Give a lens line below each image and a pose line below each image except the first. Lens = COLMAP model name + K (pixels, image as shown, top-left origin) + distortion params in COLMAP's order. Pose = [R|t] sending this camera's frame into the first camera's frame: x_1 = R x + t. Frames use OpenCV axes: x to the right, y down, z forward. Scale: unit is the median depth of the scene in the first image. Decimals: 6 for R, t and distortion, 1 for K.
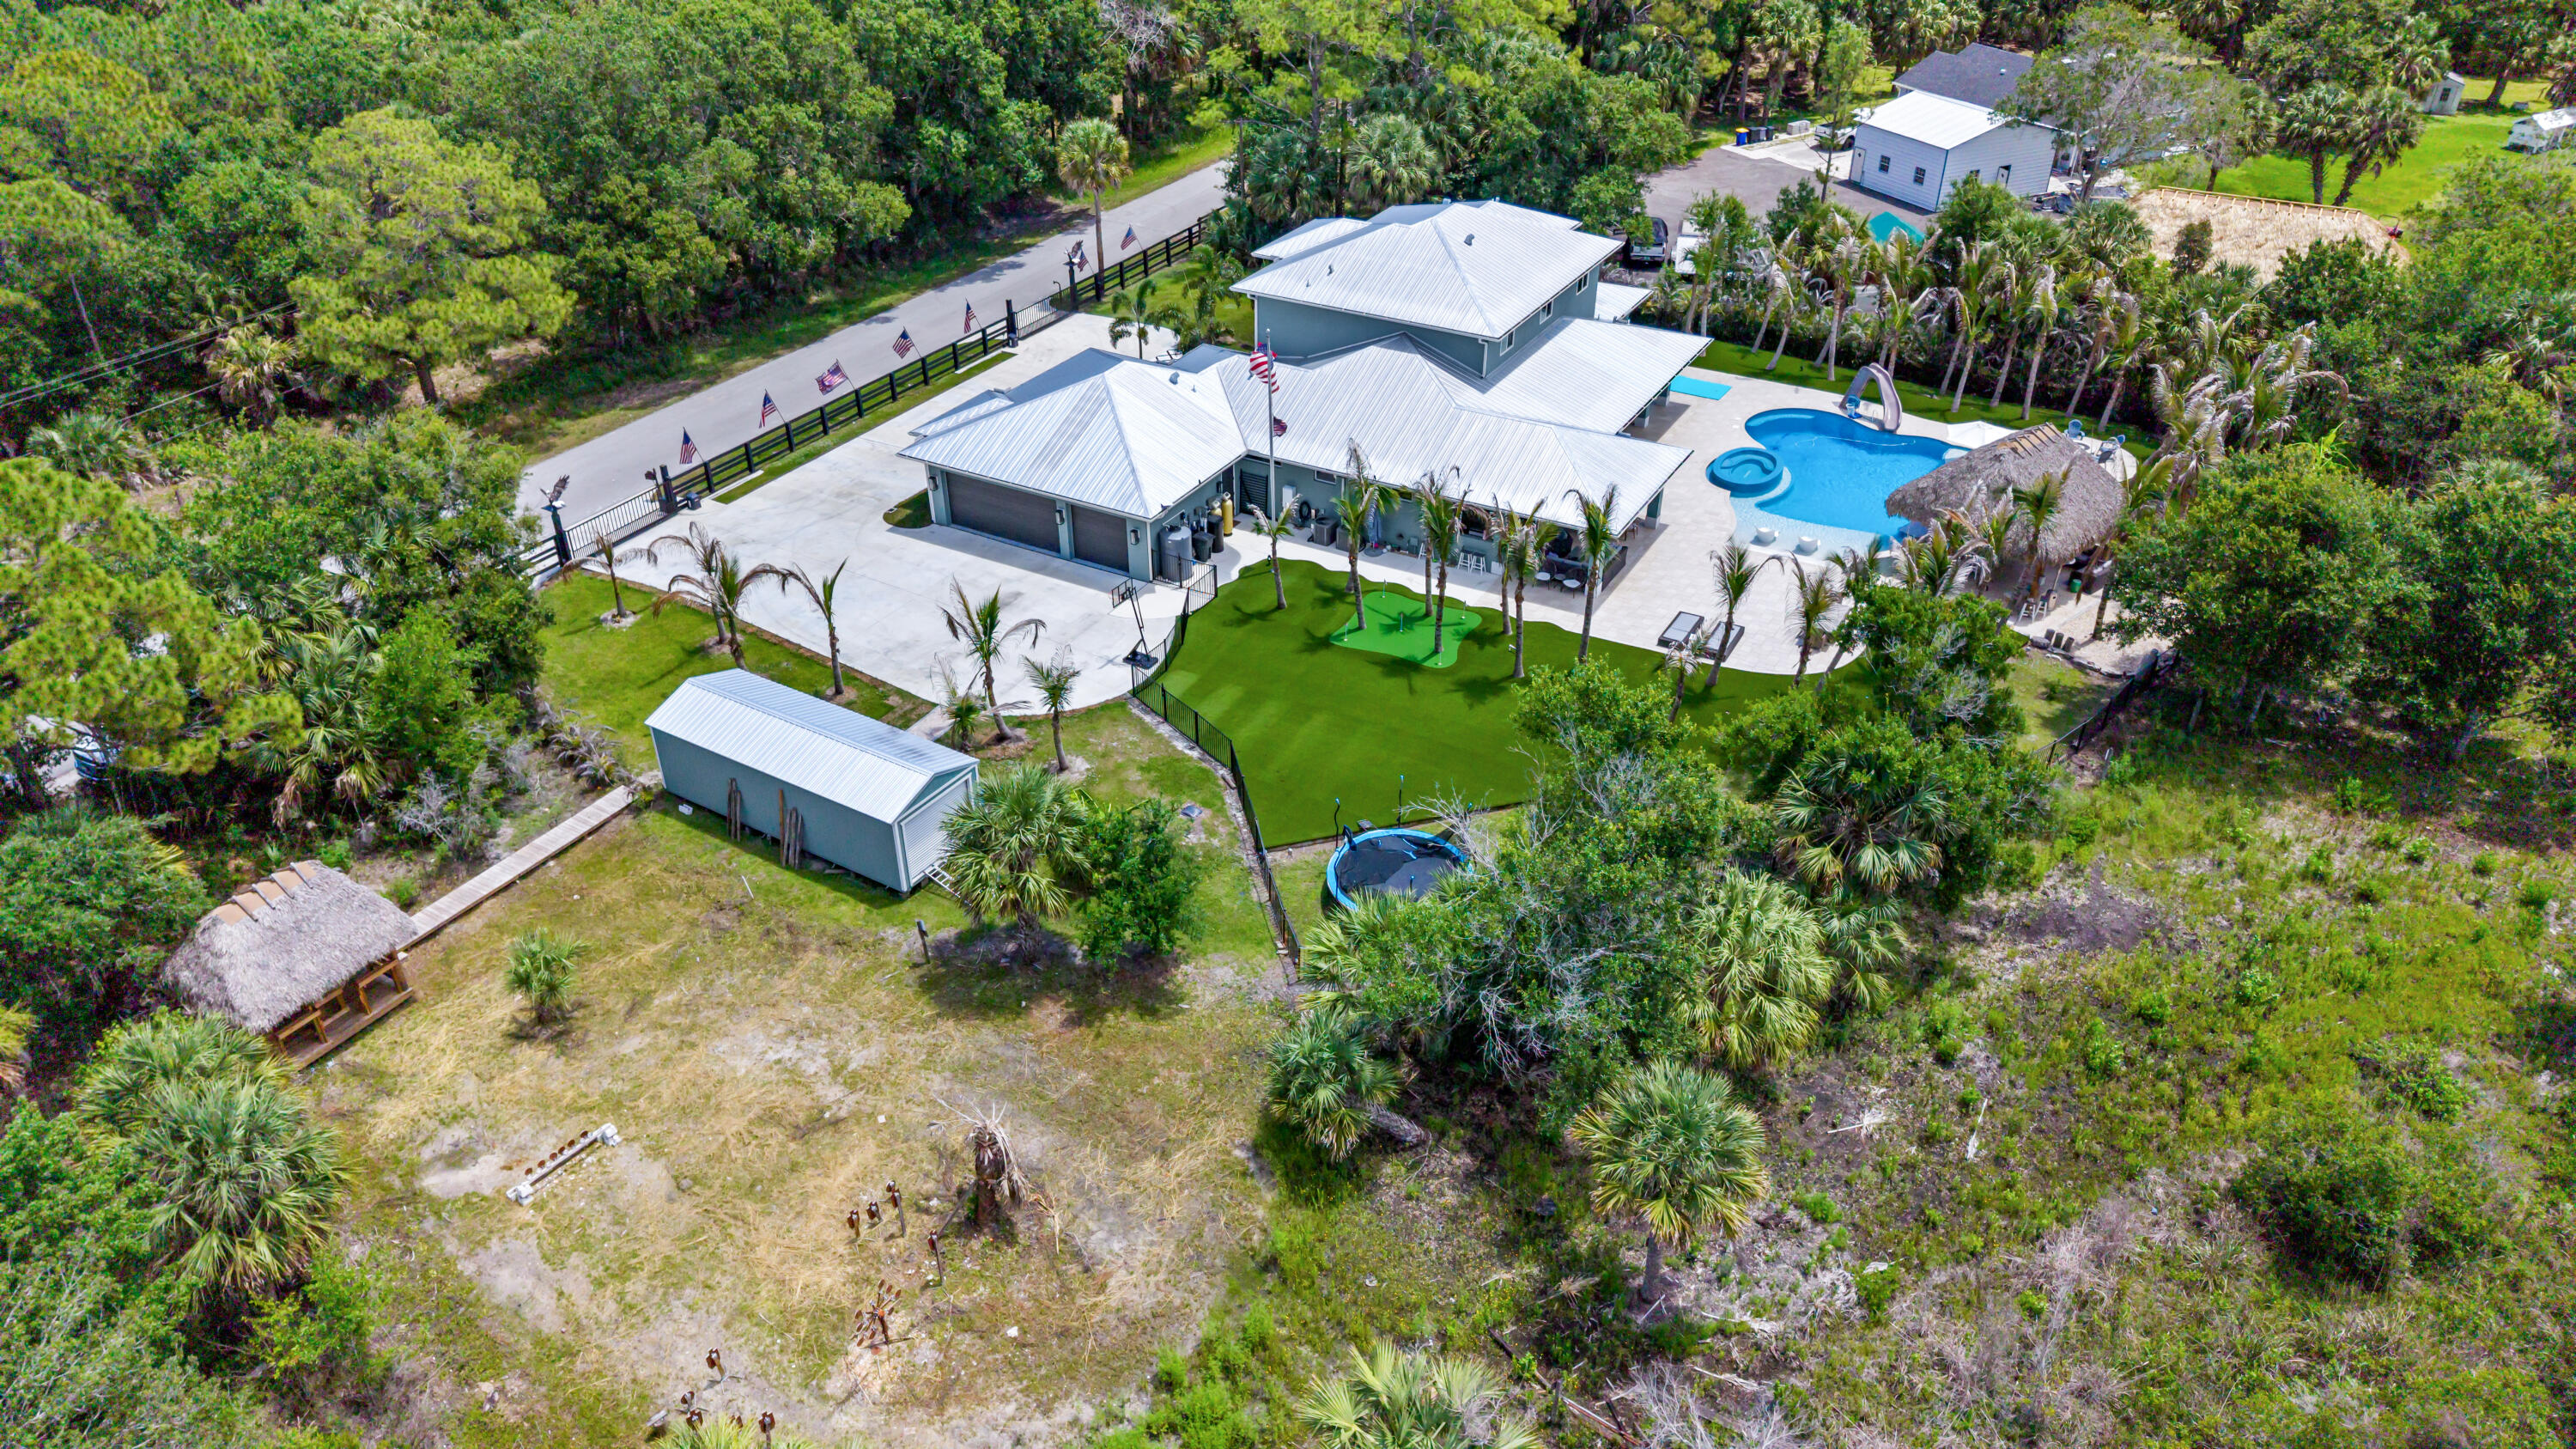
lens RADIAL K [[1690.9, 0, 1288.0], [0, 1690.9, 724.5], [0, 0, 1]] dist [0.035059, 0.001658]
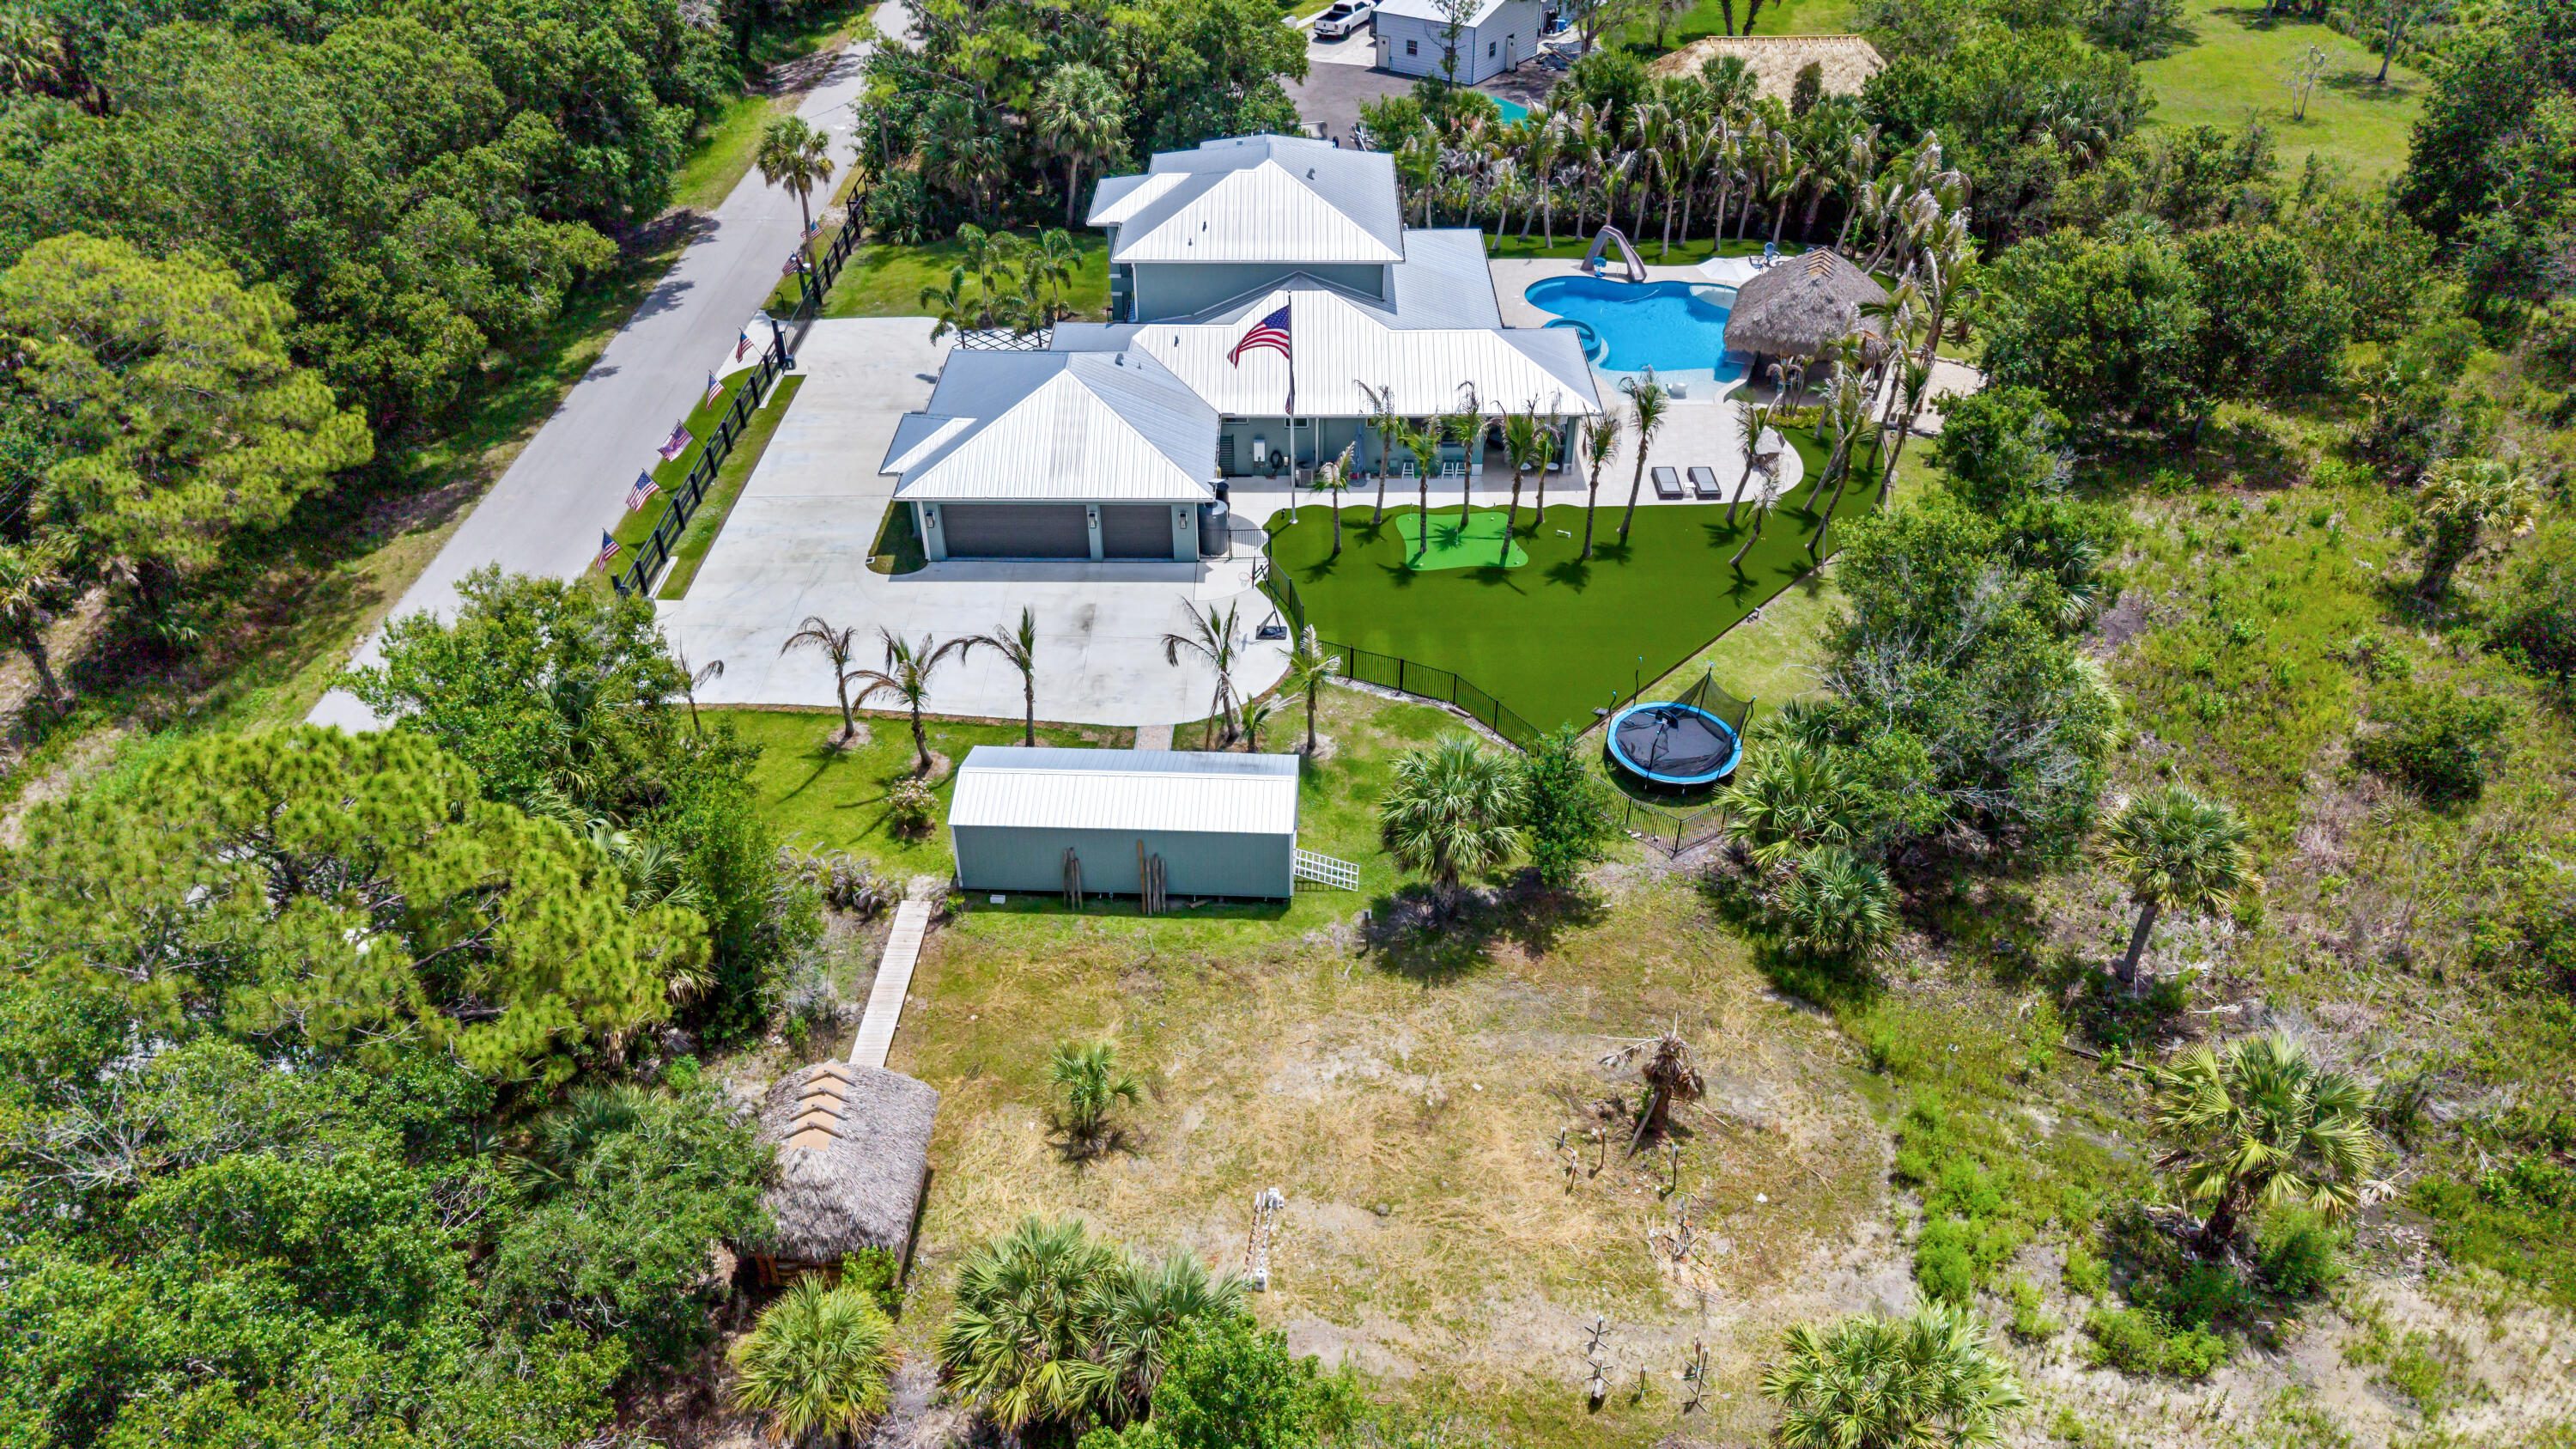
lens RADIAL K [[1690.9, 0, 1288.0], [0, 1690.9, 724.5], [0, 0, 1]] dist [0.035059, 0.001658]
pose [[0.879754, -0.286702, 0.379255, -0.436491], [0.266136, 0.957995, 0.106854, -0.082957], [-0.393960, 0.006928, 0.919102, 0.046462]]
